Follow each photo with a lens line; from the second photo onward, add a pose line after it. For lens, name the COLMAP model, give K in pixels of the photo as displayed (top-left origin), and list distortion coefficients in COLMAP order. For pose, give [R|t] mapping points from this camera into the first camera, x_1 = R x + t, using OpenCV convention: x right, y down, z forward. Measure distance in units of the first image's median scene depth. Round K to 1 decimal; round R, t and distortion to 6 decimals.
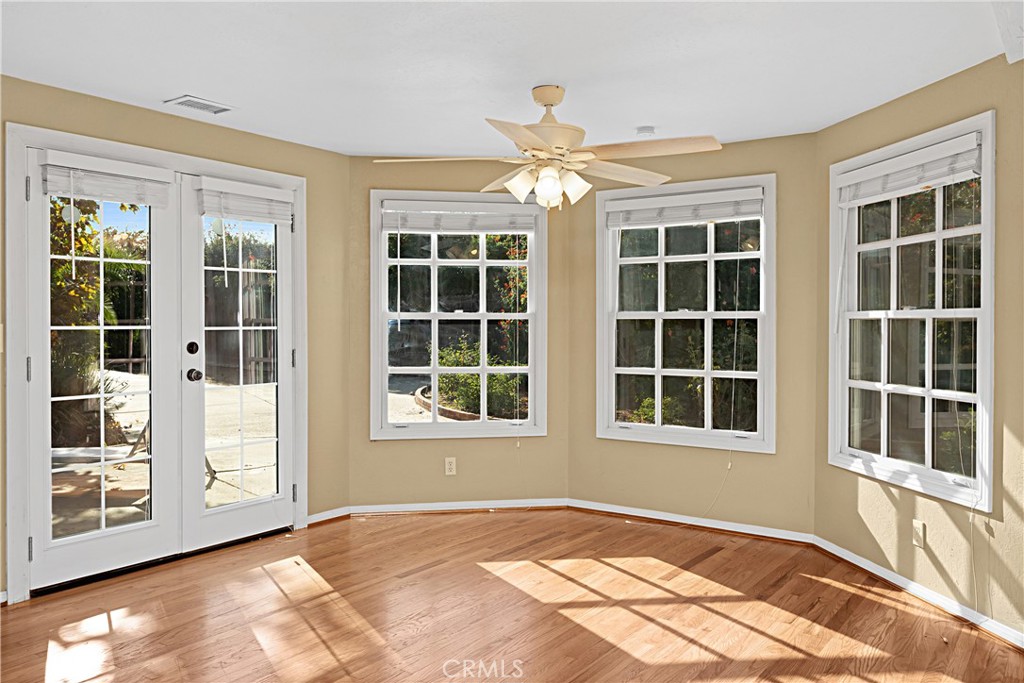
lens RADIAL K [[793.4, 0, 508.4], [0, 793.4, 331.8], [0, 0, 1]] dist [-0.010963, -0.000865]
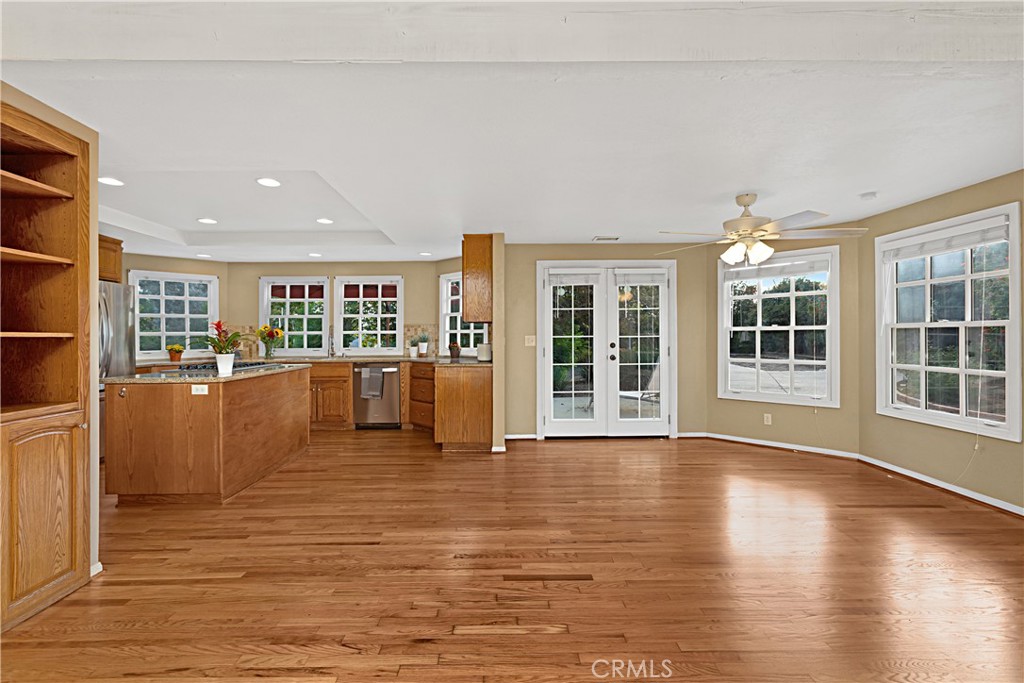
lens RADIAL K [[462.7, 0, 509.1], [0, 462.7, 338.9], [0, 0, 1]] dist [0.005097, -0.000966]
pose [[0.589185, -0.000636, -0.807998, 0.461639], [0.002534, 0.999996, 0.001061, -0.000505], [0.807995, -0.002673, 0.589184, -0.006695]]
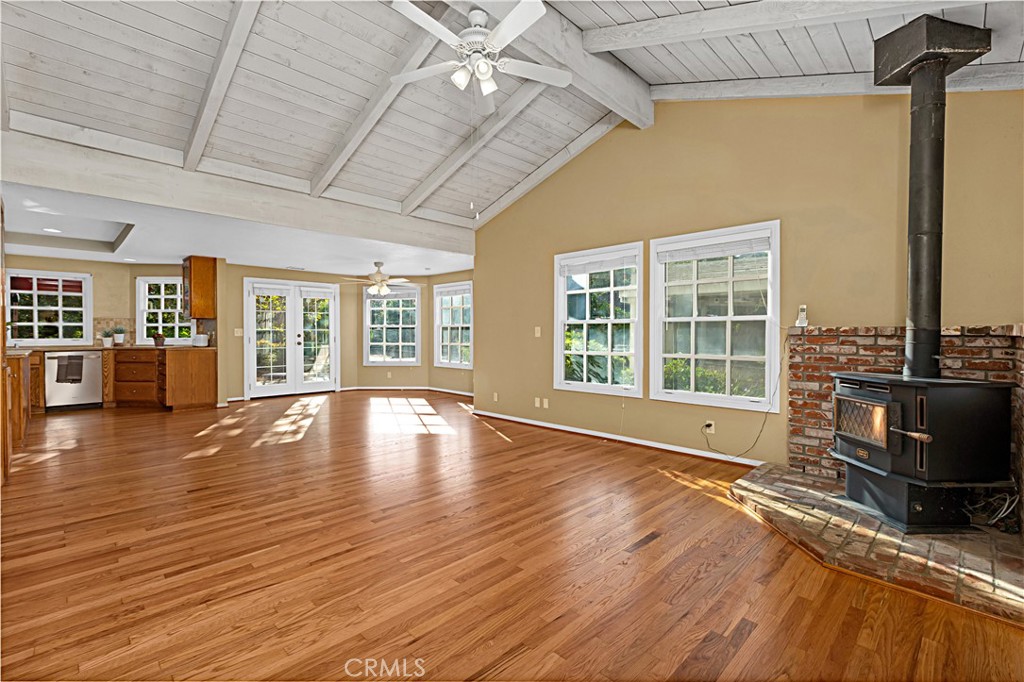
lens RADIAL K [[462.7, 0, 519.3], [0, 462.7, 340.9], [0, 0, 1]] dist [0.005097, -0.000966]
pose [[0.986526, -0.000928, -0.163604, 0.851430], [0.002067, 0.999975, 0.006794, 0.029834], [0.163594, -0.007041, 0.986503, -0.816900]]
